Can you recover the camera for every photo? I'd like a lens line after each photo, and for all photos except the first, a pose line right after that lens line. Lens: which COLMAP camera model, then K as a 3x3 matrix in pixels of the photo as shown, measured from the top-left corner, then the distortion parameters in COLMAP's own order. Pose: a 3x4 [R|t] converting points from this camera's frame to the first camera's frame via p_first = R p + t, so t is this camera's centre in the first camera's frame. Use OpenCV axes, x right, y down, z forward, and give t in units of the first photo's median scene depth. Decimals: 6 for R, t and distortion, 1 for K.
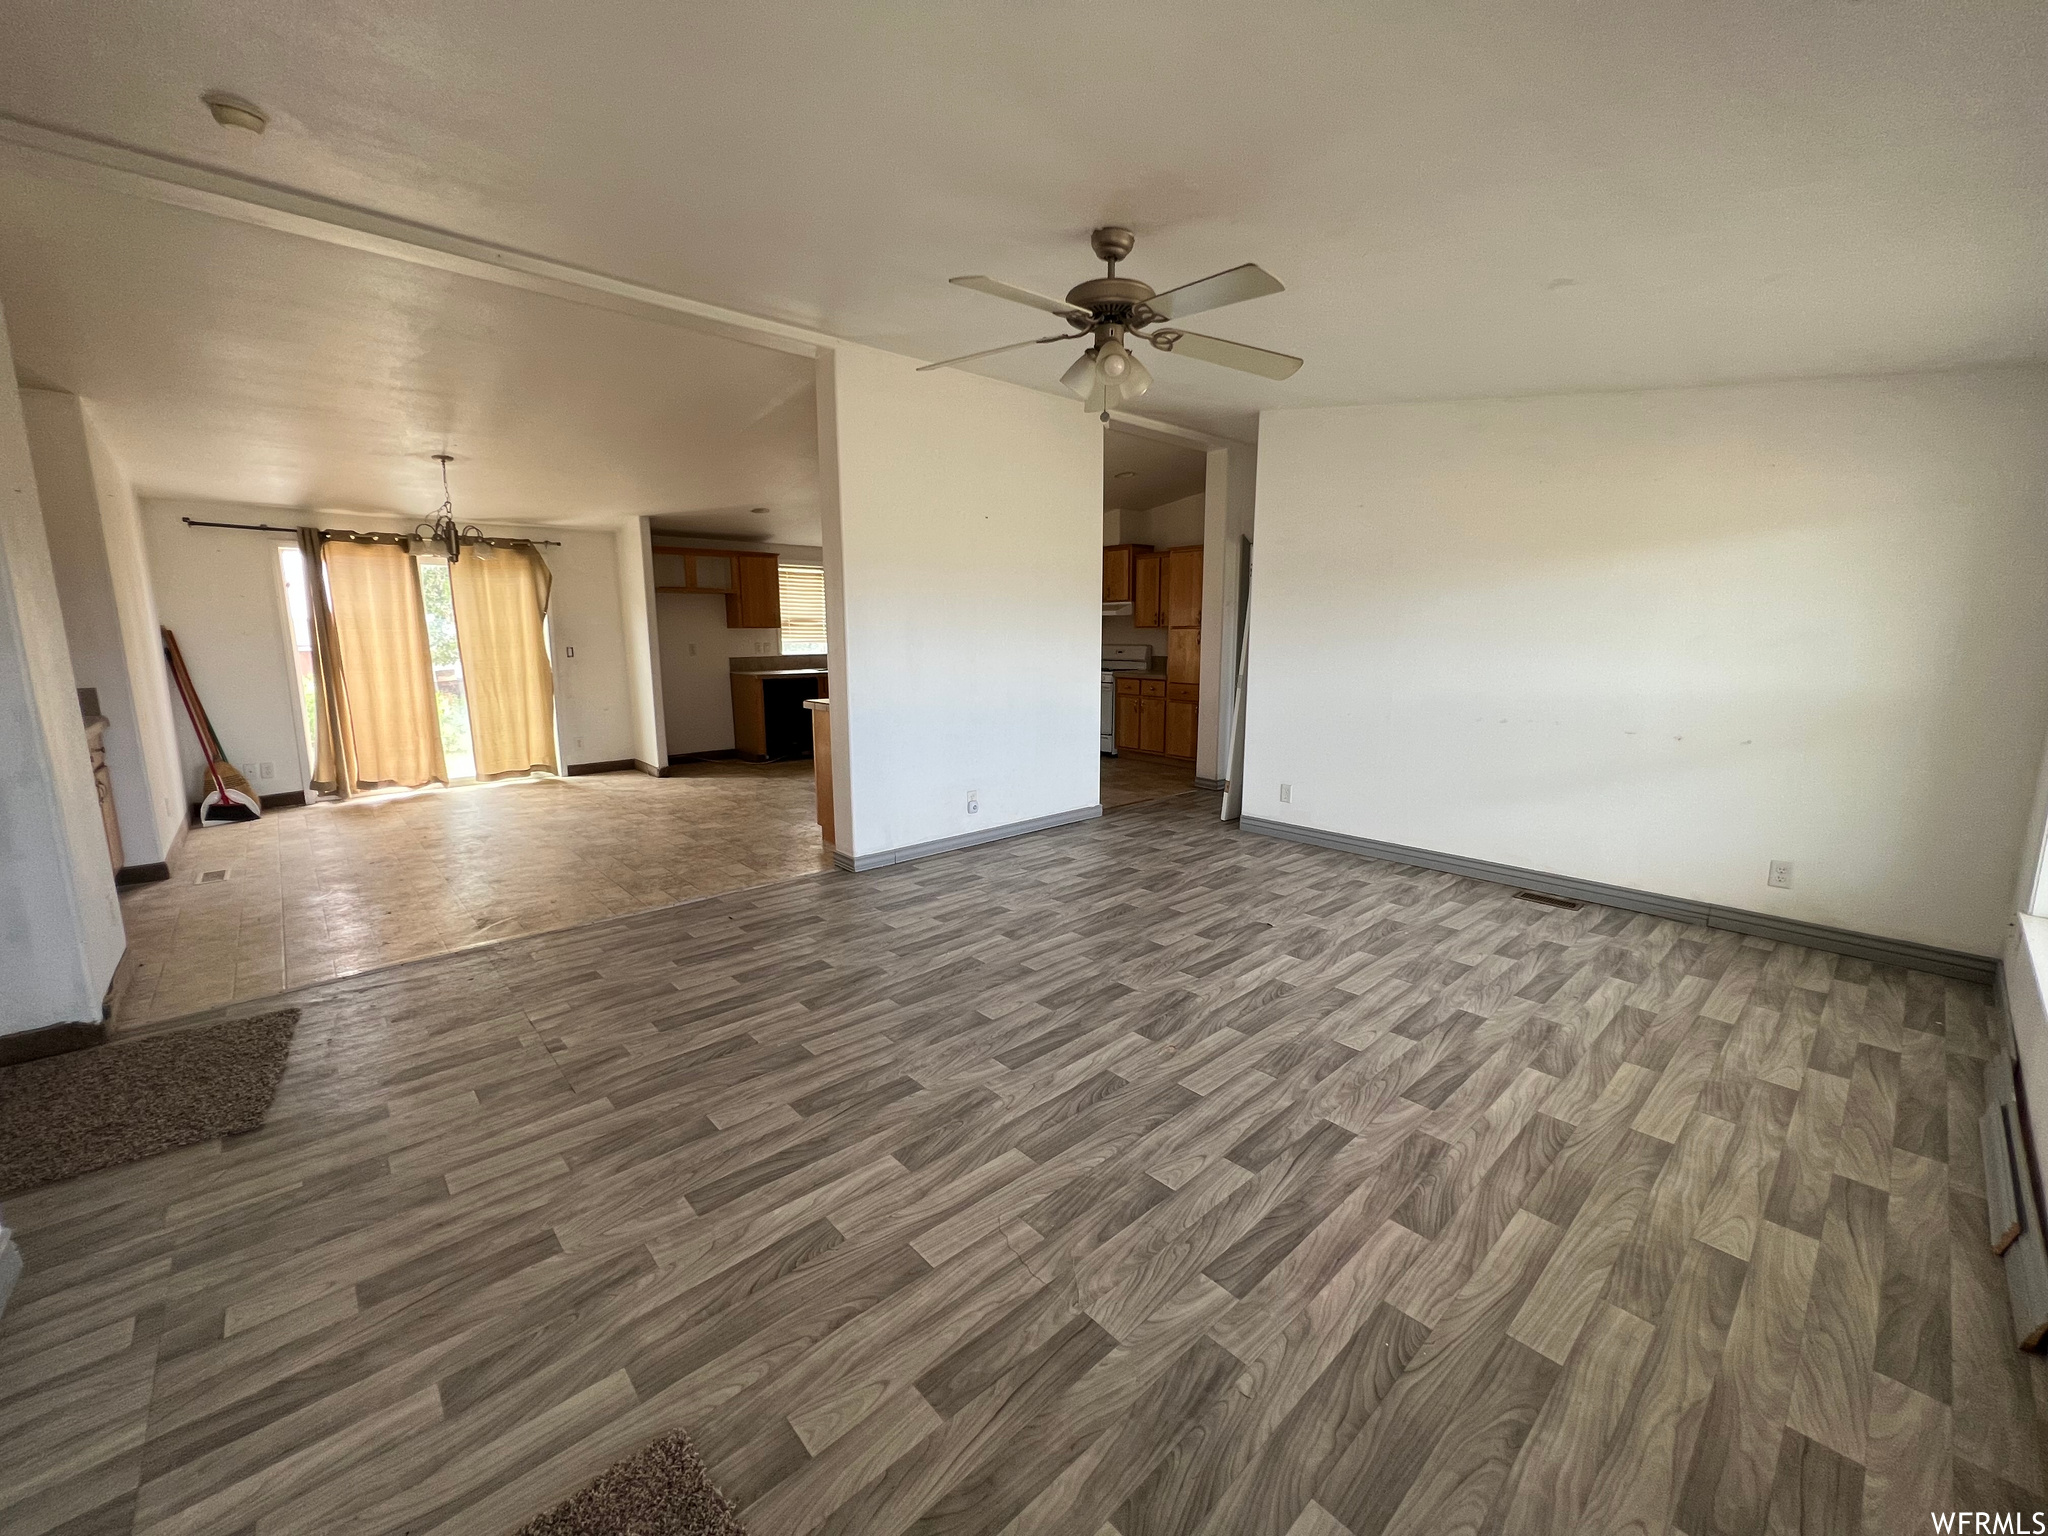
lens RADIAL K [[818.4, 0, 1020.6], [0, 818.4, 758.9], [0, 0, 1]] dist [0.000020, 0.000783]
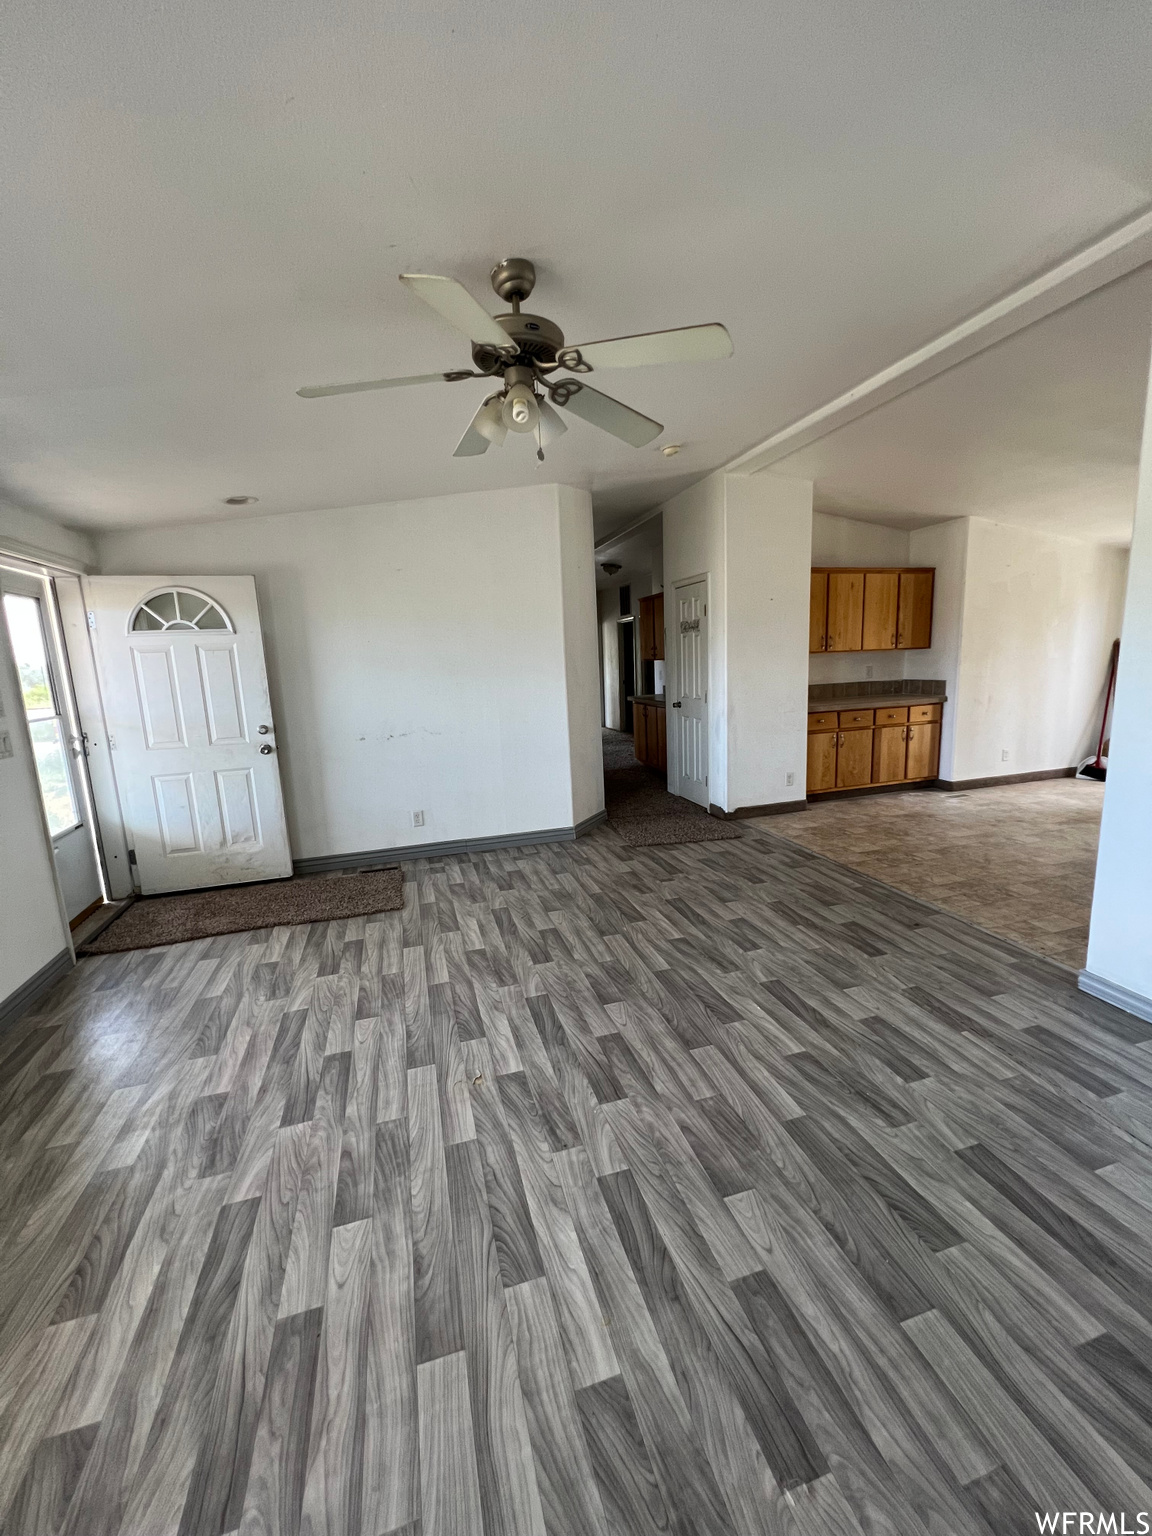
lens RADIAL K [[613.8, 0, 579.5], [0, 613.8, 763.8], [0, 0, 1]] dist [0.000020, 0.000783]
pose [[-0.428526, 0.174221, -0.886574, 0.394754], [-0.103918, 0.965219, 0.239904, -0.125529], [0.897534, 0.194936, -0.395517, 0.705227]]
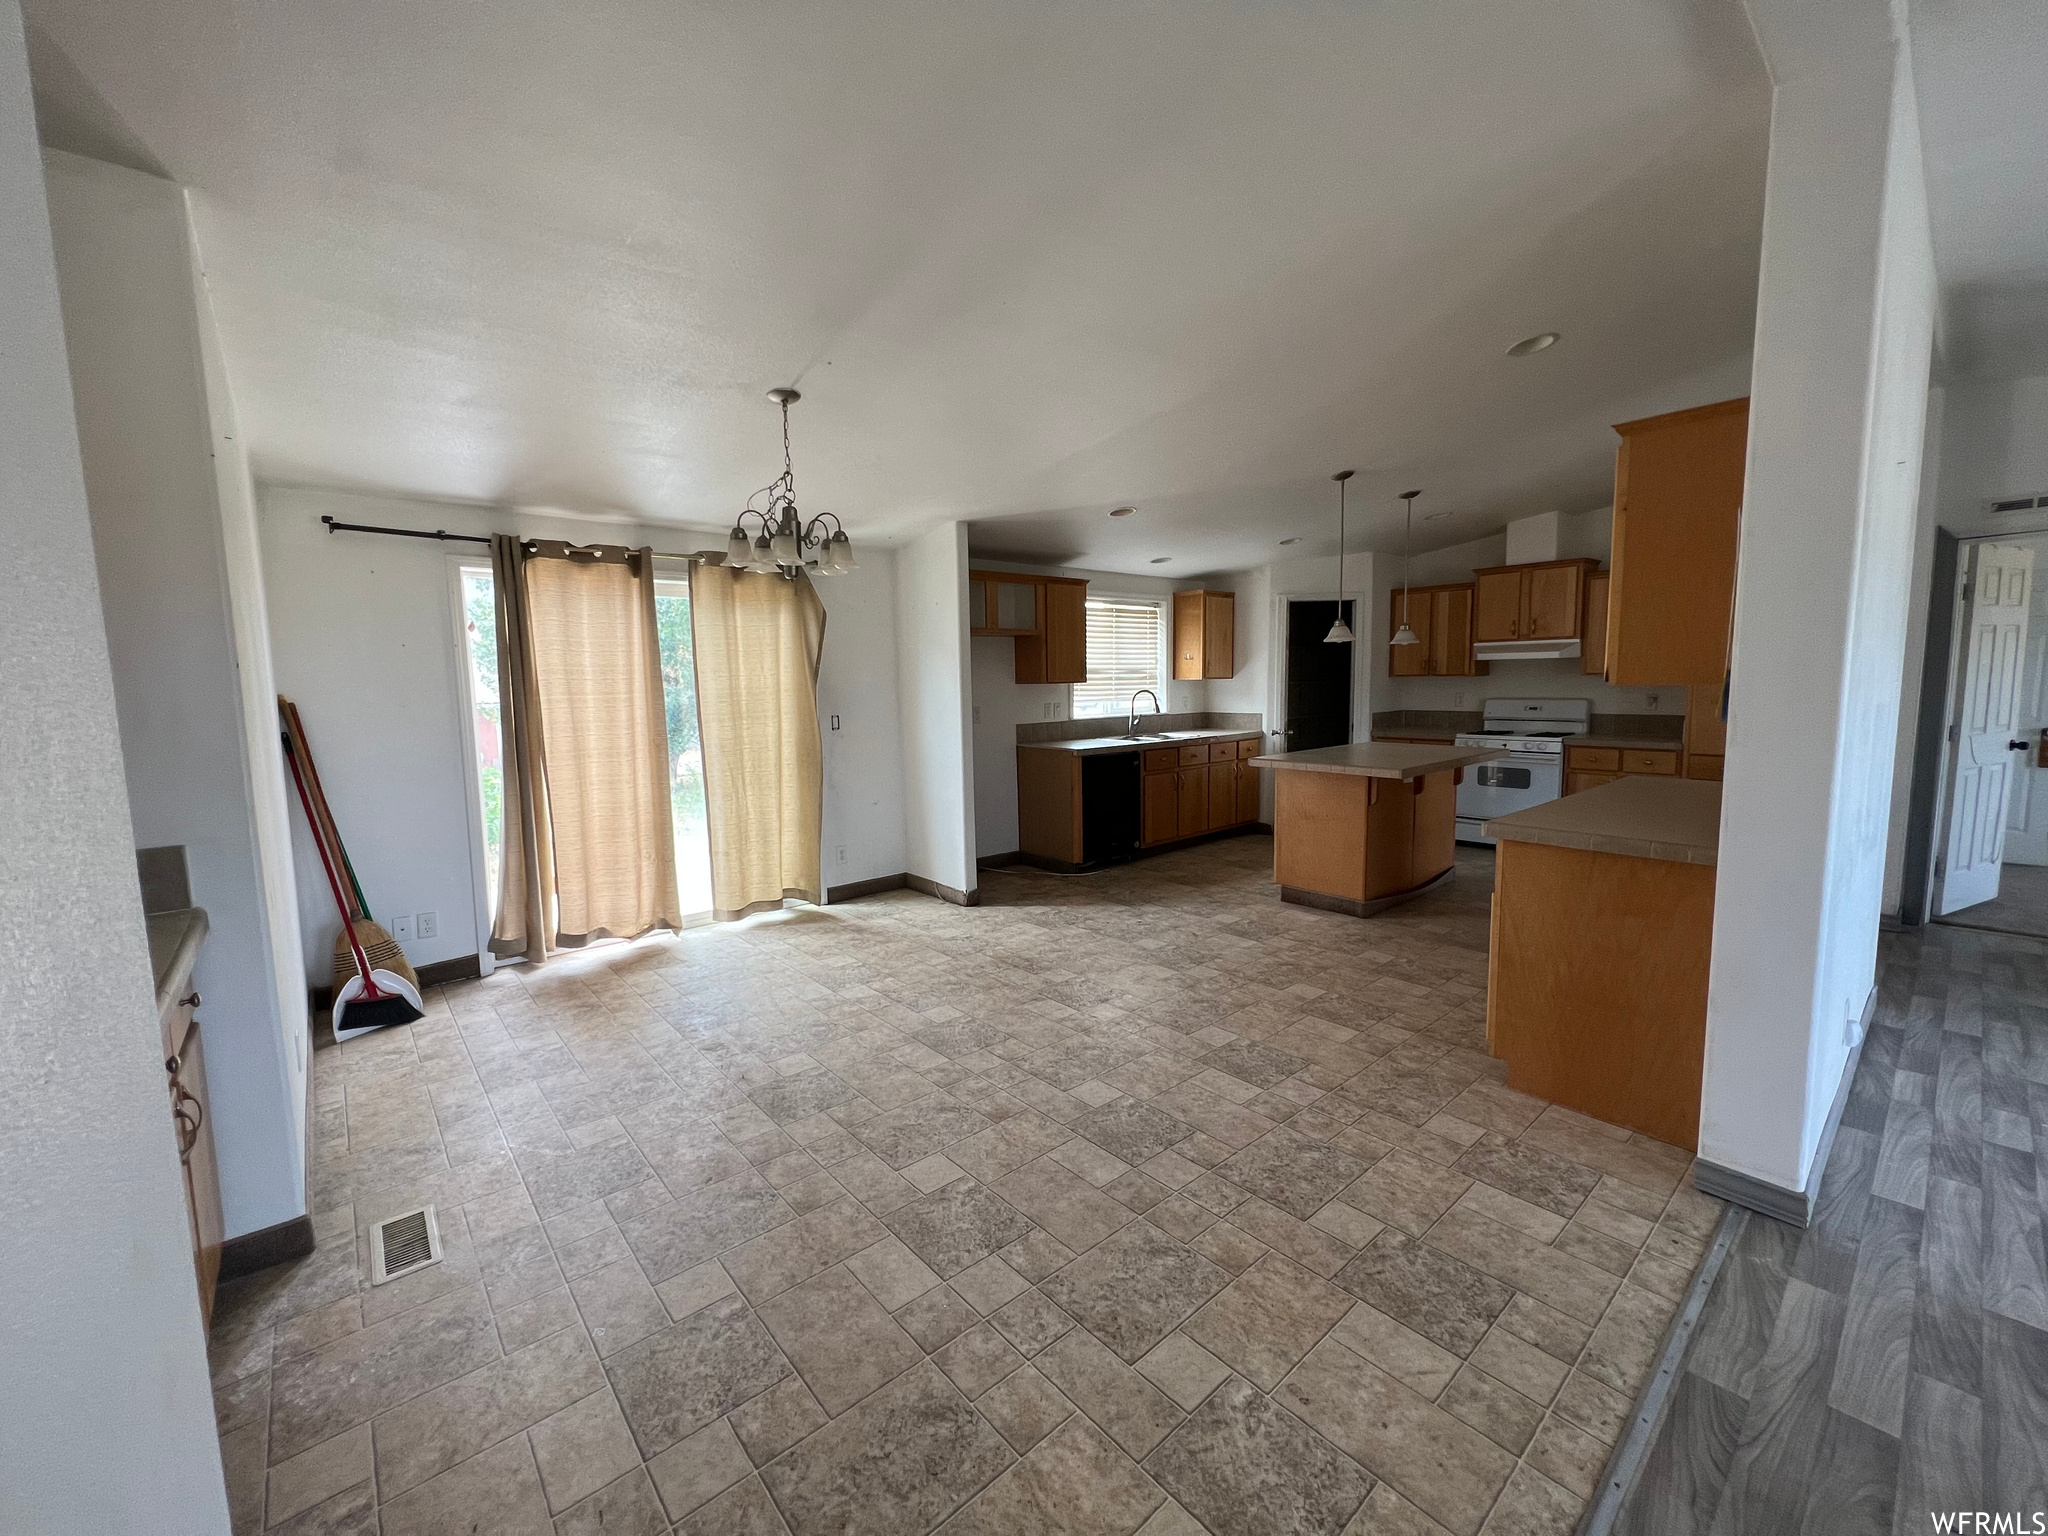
lens RADIAL K [[818.4, 0, 1021.0], [0, 818.4, 760.9], [0, 0, 1]] dist [0.000020, 0.000783]
pose [[0.999536, -0.011965, -0.028028, -0.556796], [0.010352, 0.998319, -0.057027, -0.085571], [0.028663, 0.056710, 0.997979, 0.478943]]
